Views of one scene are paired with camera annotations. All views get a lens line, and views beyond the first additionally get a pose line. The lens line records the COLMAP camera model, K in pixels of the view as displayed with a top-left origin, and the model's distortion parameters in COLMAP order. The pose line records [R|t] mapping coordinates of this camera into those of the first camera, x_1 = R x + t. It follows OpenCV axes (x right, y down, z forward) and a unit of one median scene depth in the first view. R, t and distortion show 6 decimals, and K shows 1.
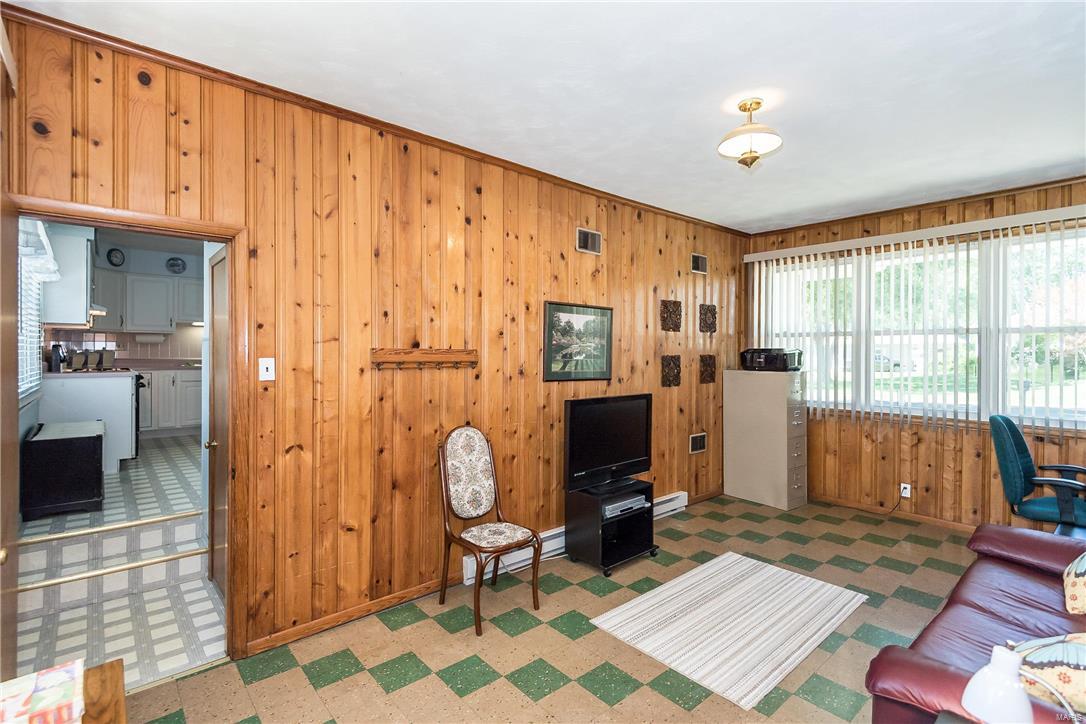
lens RADIAL K [[497.4, 0, 550.8], [0, 497.4, 352.8], [0, 0, 1]] dist [0.012724, -0.006424]
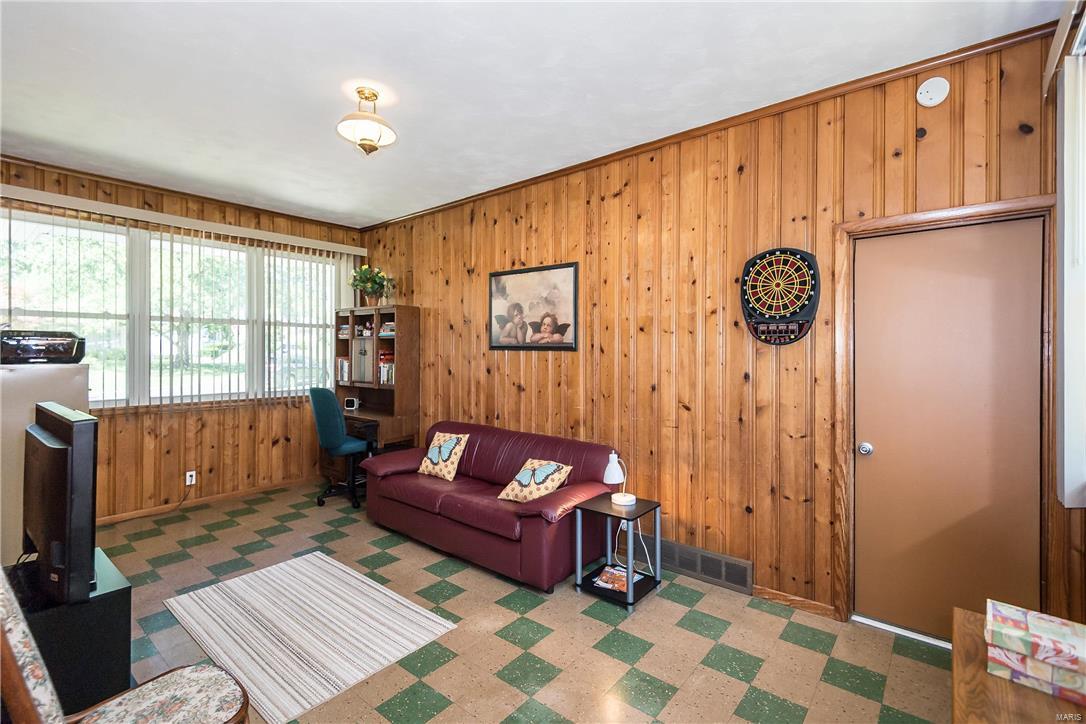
lens RADIAL K [[497.4, 0, 550.7], [0, 497.4, 357.1], [0, 0, 1]] dist [0.012724, -0.006424]
pose [[-0.162935, -0.016960, 0.986491, -0.425751], [-0.000595, 0.999854, 0.017091, 0.017321], [-0.986637, 0.002198, -0.162922, 0.493793]]
